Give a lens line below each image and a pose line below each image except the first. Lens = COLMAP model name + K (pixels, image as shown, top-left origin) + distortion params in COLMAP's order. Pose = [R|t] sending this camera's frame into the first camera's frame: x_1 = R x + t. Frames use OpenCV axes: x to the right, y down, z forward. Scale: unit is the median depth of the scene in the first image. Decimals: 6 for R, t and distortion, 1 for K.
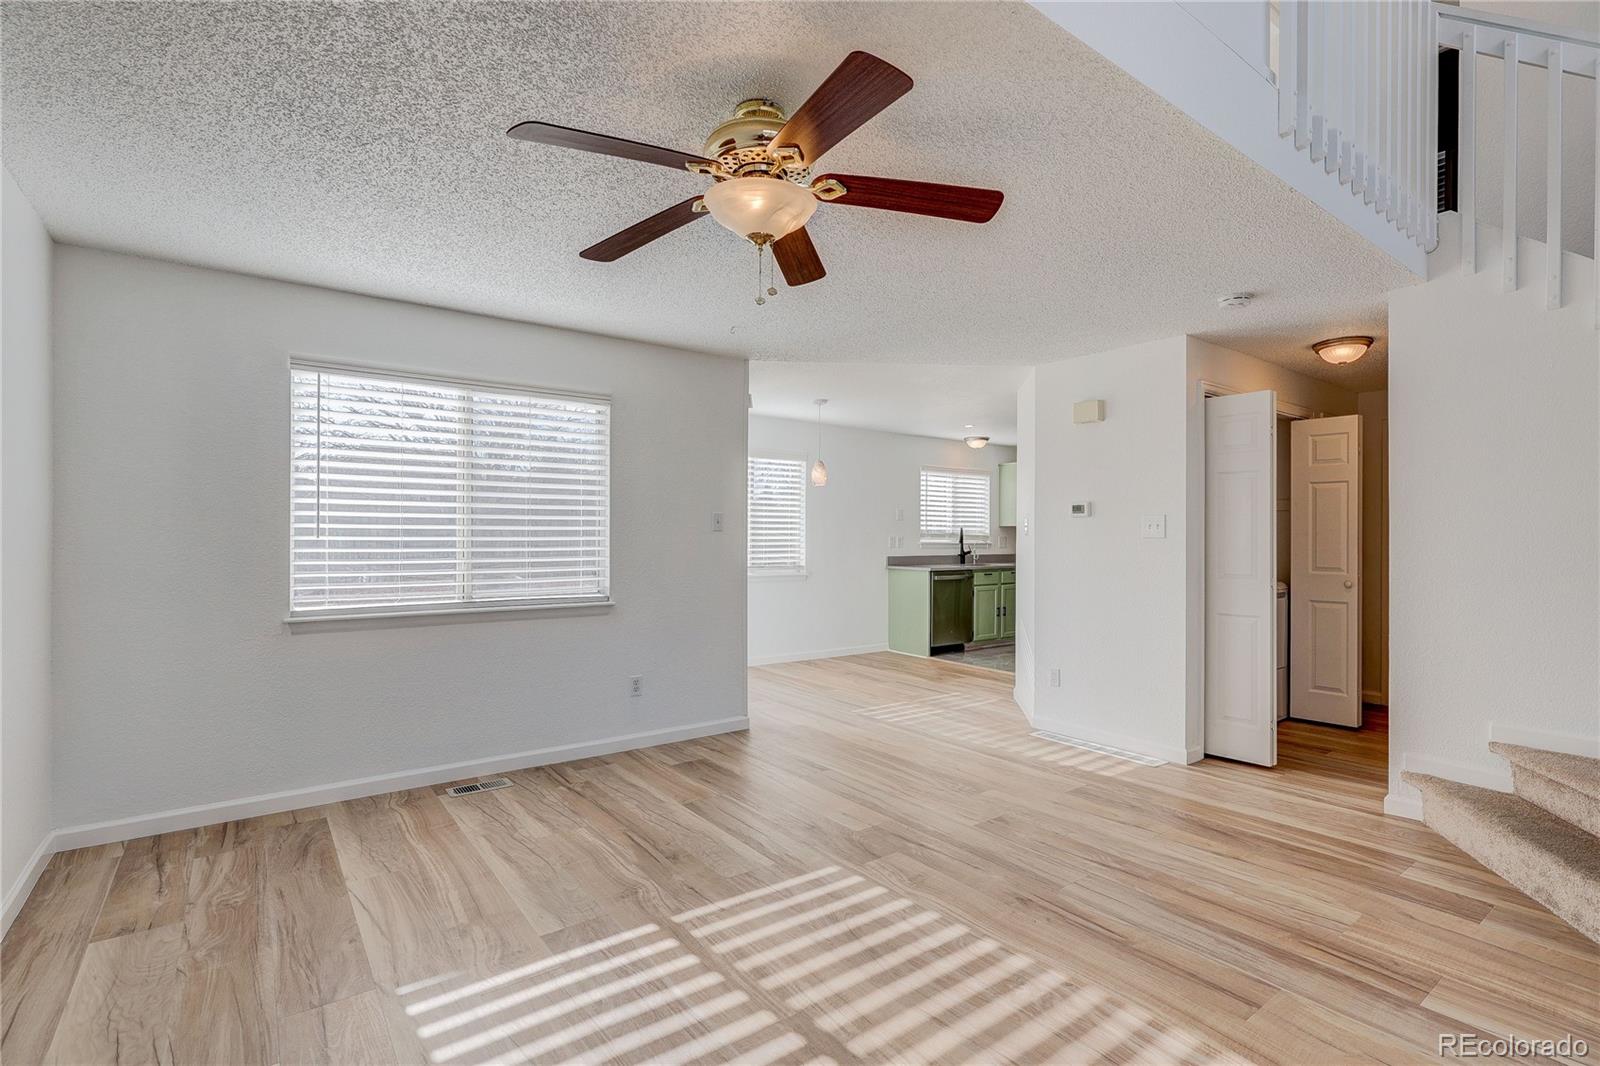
lens RADIAL K [[746.8, 0, 815.7], [0, 746.8, 536.9], [0, 0, 1]] dist [-0.003632, 0.000422]
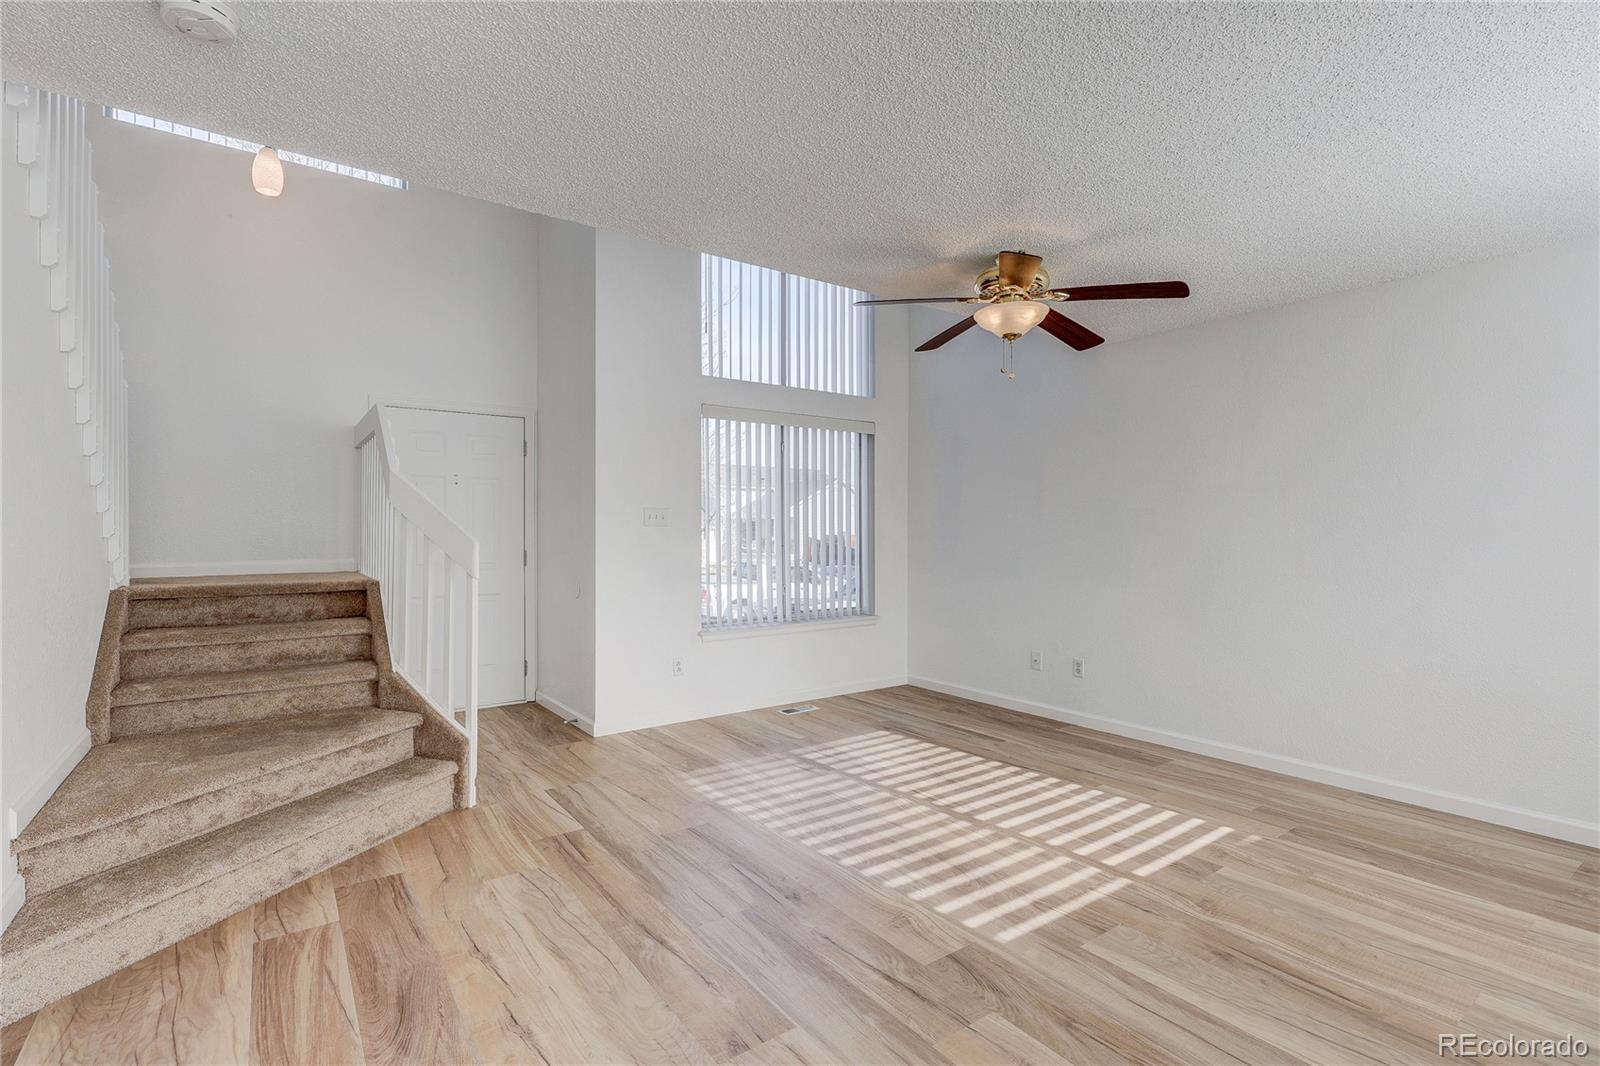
lens RADIAL K [[746.8, 0, 817.4], [0, 746.8, 515.8], [0, 0, 1]] dist [-0.003632, 0.000422]
pose [[-0.999834, -0.003083, 0.017931, 0.206520], [-0.003443, 0.999793, -0.020071, 0.002591], [-0.017866, -0.020129, -0.999638, 1.774761]]
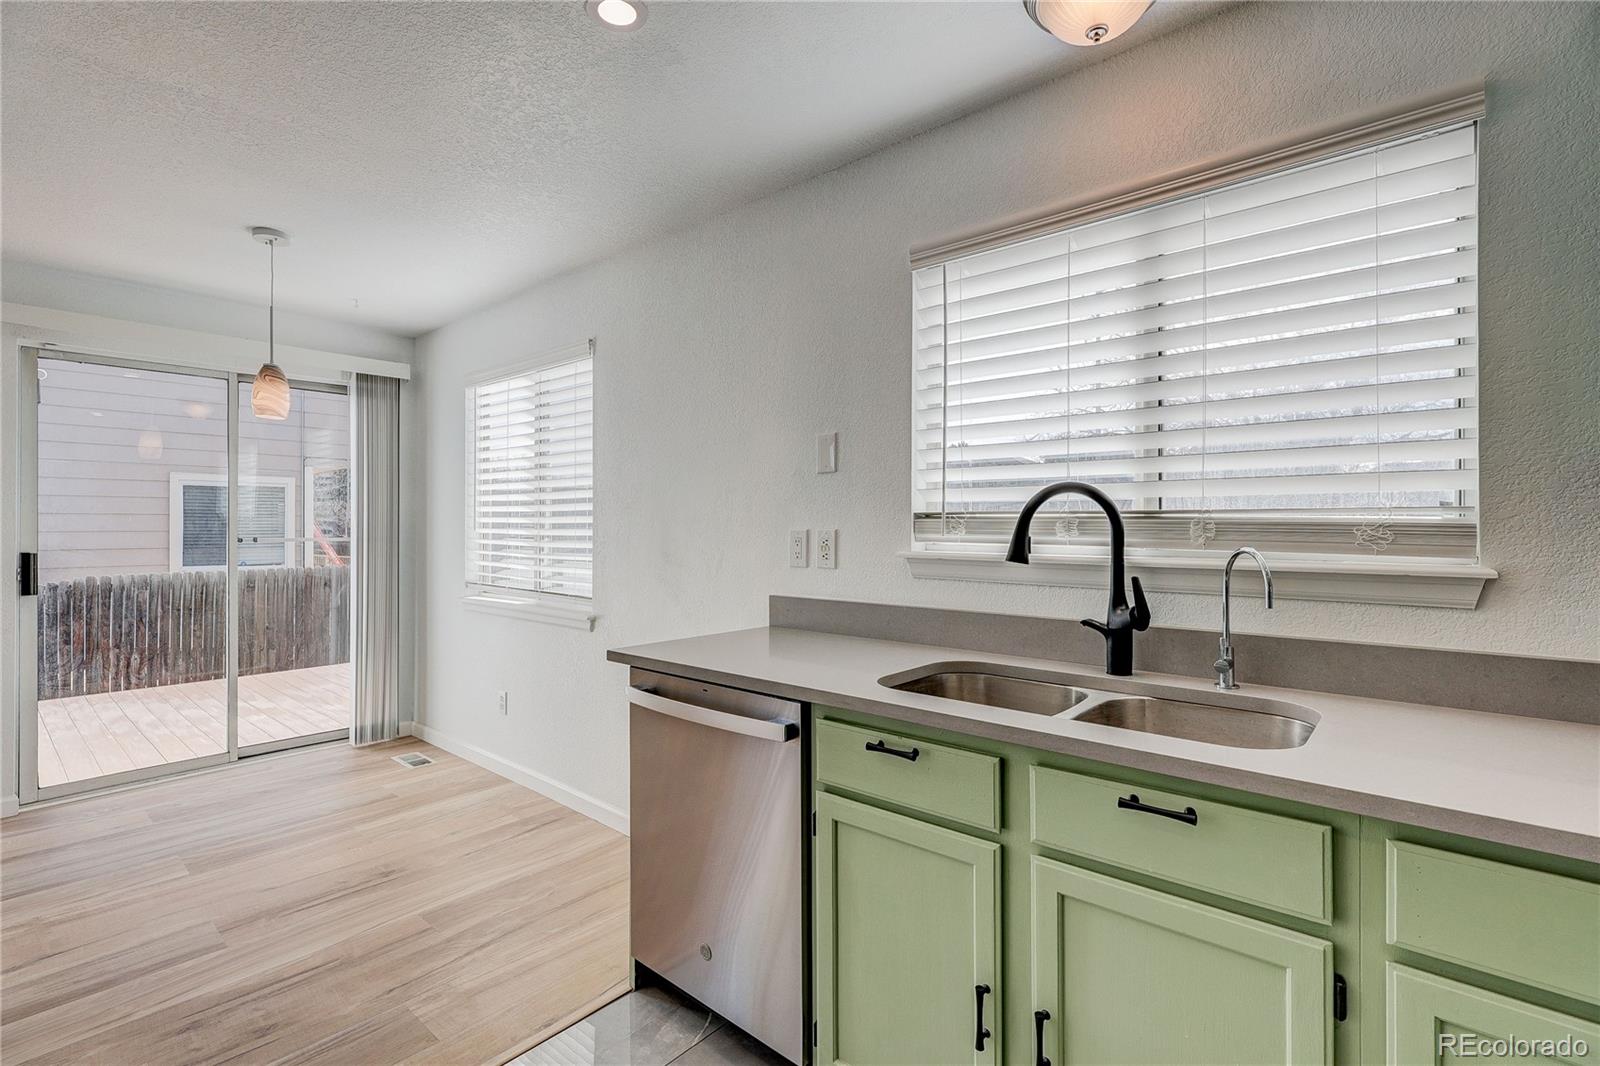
lens RADIAL K [[746.8, 0, 805.2], [0, 746.8, 523.0], [0, 0, 1]] dist [-0.003632, 0.000422]
pose [[0.194712, -0.005777, -0.980844, 1.125692], [-0.000497, 0.999982, -0.005988, -0.005425], [0.980860, 0.001654, 0.194705, 2.683417]]
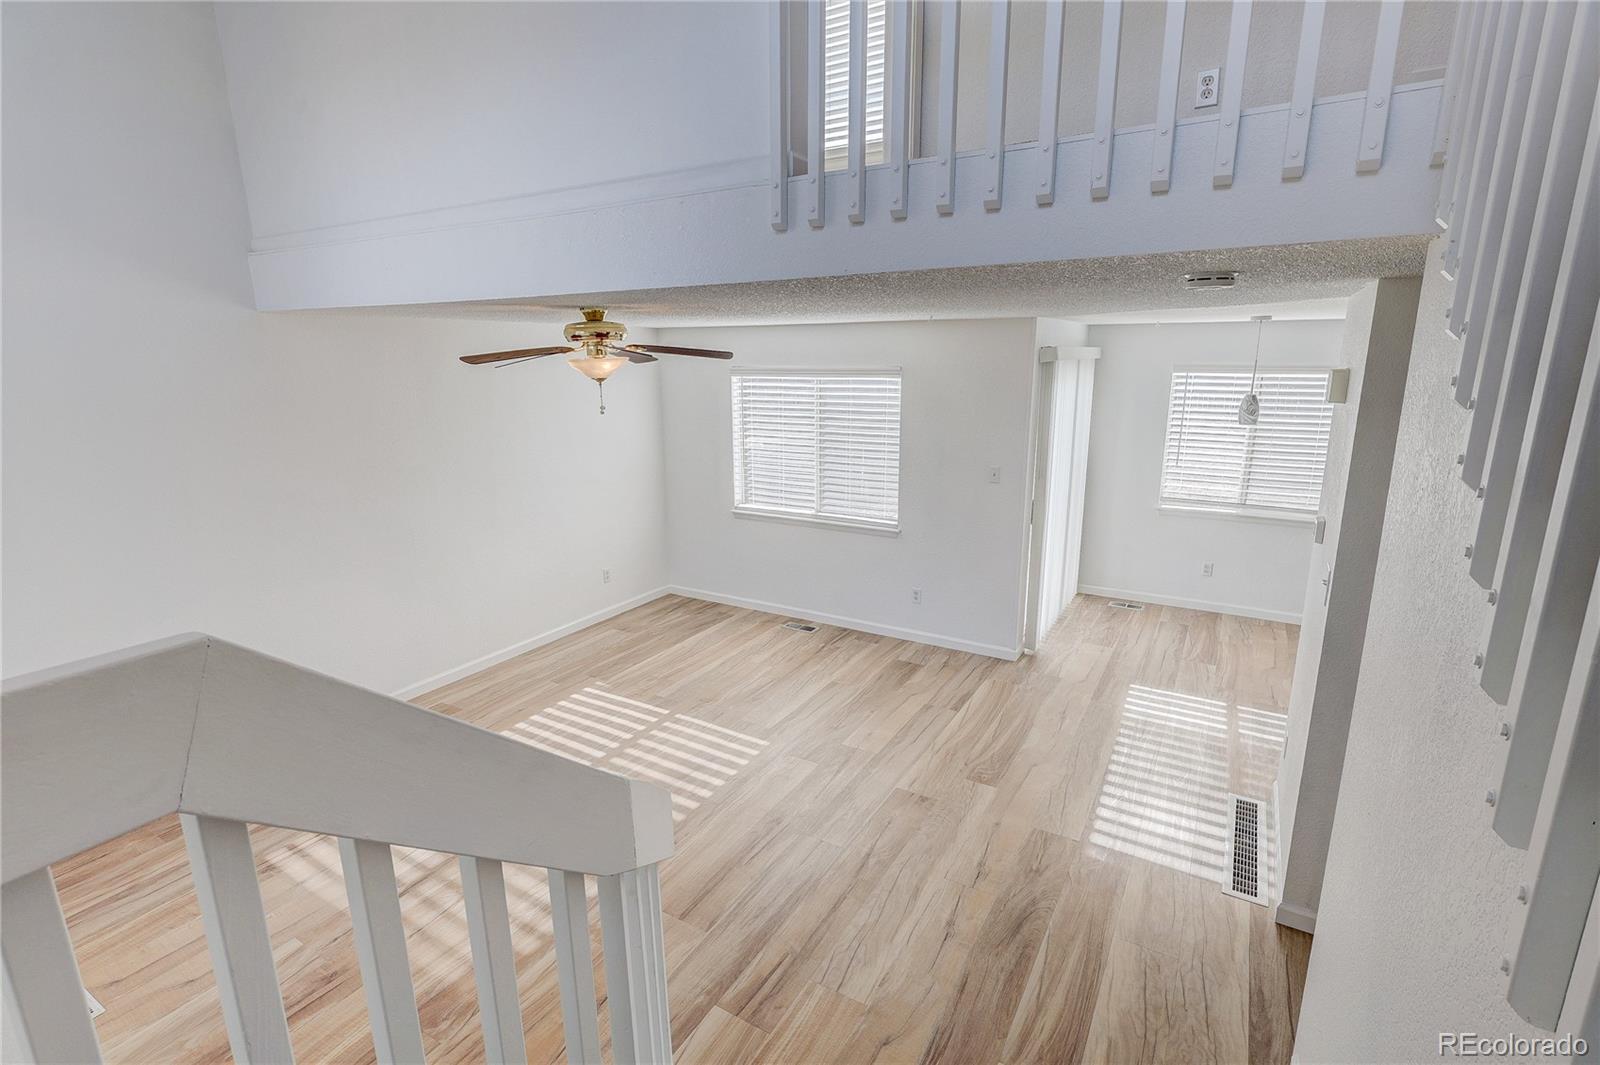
lens RADIAL K [[746.8, 0, 786.7], [0, 746.8, 544.8], [0, 0, 1]] dist [-0.003632, 0.000422]
pose [[0.365662, 0.217068, -0.905081, 1.264995], [0.006240, 0.971831, 0.235598, -0.294630], [0.930727, -0.091797, 0.354008, 0.511569]]
